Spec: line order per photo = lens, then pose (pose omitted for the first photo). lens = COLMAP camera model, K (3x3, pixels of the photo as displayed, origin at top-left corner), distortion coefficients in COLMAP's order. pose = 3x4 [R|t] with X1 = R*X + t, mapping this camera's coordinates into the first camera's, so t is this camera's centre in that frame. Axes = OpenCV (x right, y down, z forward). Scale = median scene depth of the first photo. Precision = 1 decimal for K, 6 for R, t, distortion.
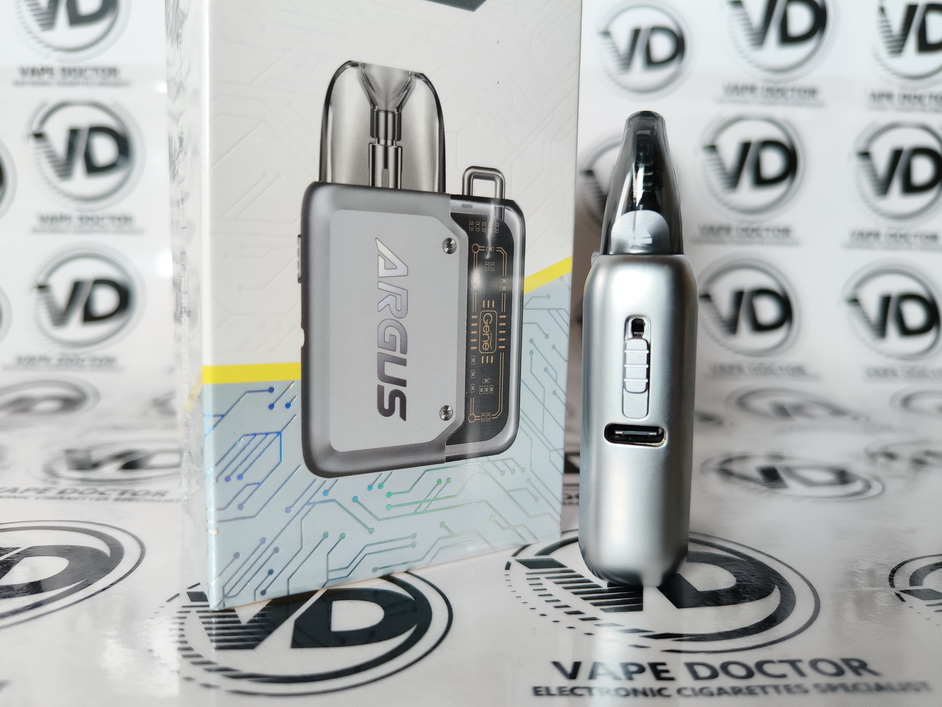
lens RADIAL K [[697.3, 0, 470.6], [0, 697.3, 355.8], [0, 0, 1]] dist [-0.042978, 0.013239]
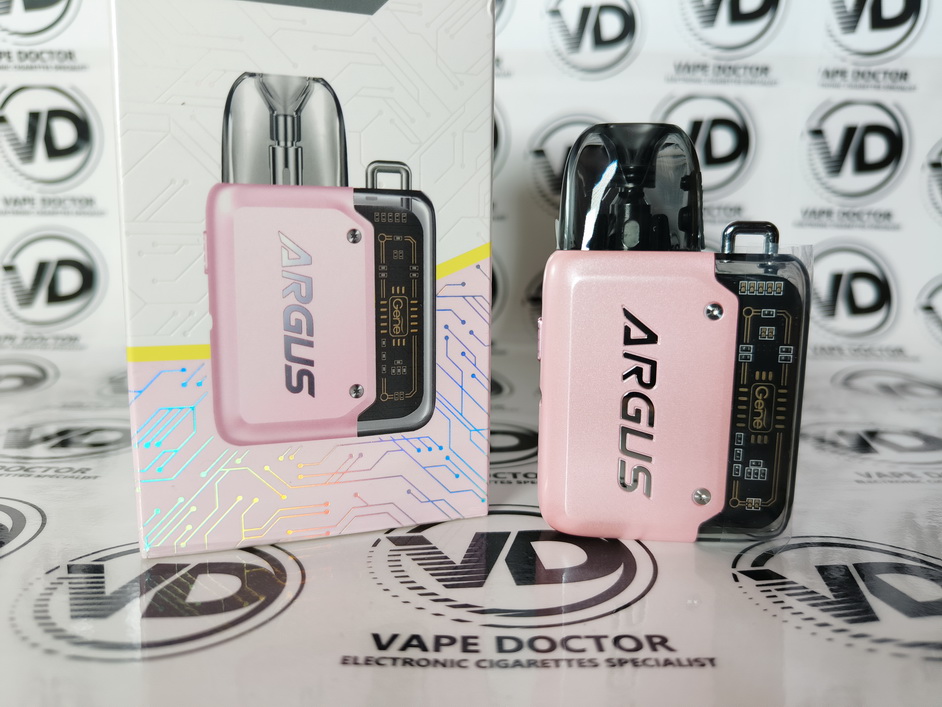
lens RADIAL K [[695.2, 0, 474.5], [0, 695.2, 353.3], [0, 0, 1]] dist [-0.053098, 0.032938]
pose [[0.999826, 0.000566, -0.018621, 0.098743], [0.000163, 0.999234, 0.039120, -0.012147], [0.018629, -0.039116, 0.999061, -0.018086]]
